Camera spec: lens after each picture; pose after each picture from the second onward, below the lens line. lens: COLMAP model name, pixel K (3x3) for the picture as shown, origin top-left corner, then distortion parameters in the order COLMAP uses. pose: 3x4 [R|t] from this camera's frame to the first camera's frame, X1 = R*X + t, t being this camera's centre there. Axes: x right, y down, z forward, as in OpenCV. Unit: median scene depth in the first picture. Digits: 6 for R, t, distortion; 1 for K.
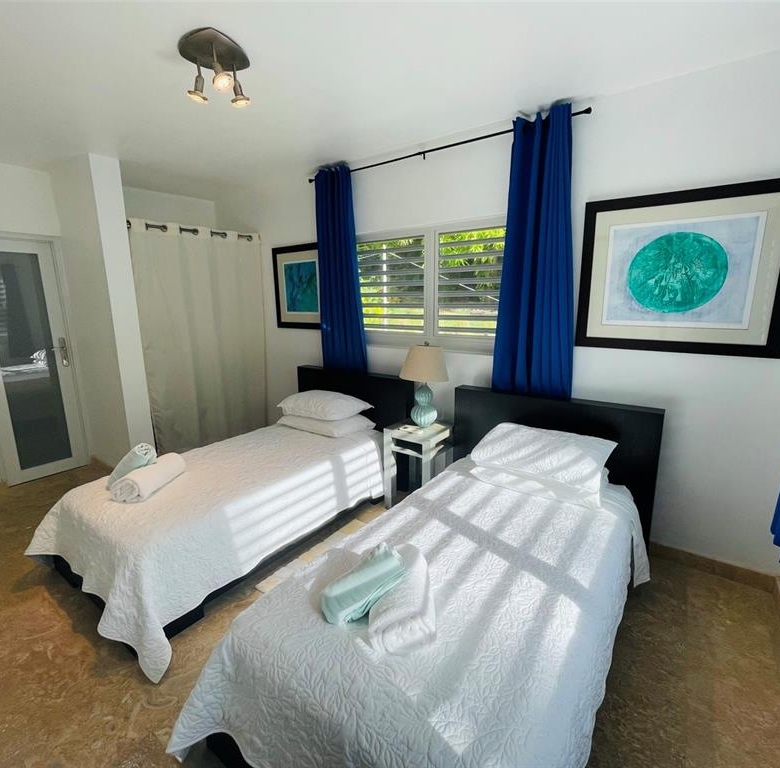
lens RADIAL K [[414.1, 0, 392.7], [0, 414.1, 383.4], [0, 0, 1]] dist [0.004106, 0.001375]
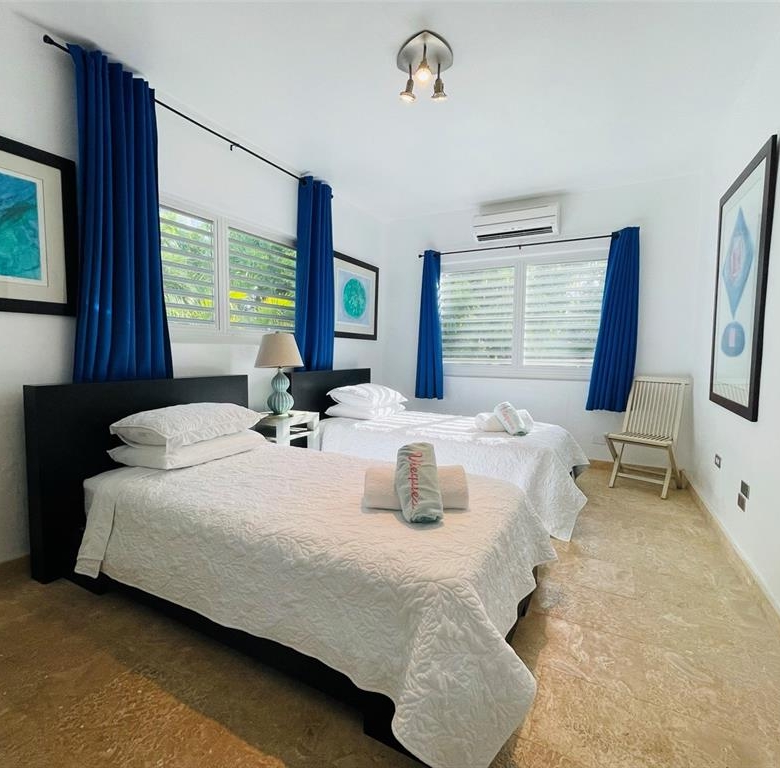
lens RADIAL K [[414.1, 0, 392.8], [0, 414.1, 383.1], [0, 0, 1]] dist [0.004106, 0.001375]
pose [[-0.138961, -0.058467, 0.988570, -1.342780], [0.199289, 0.976182, 0.085748, -0.006652], [-0.970038, 0.208927, -0.123999, 1.164496]]
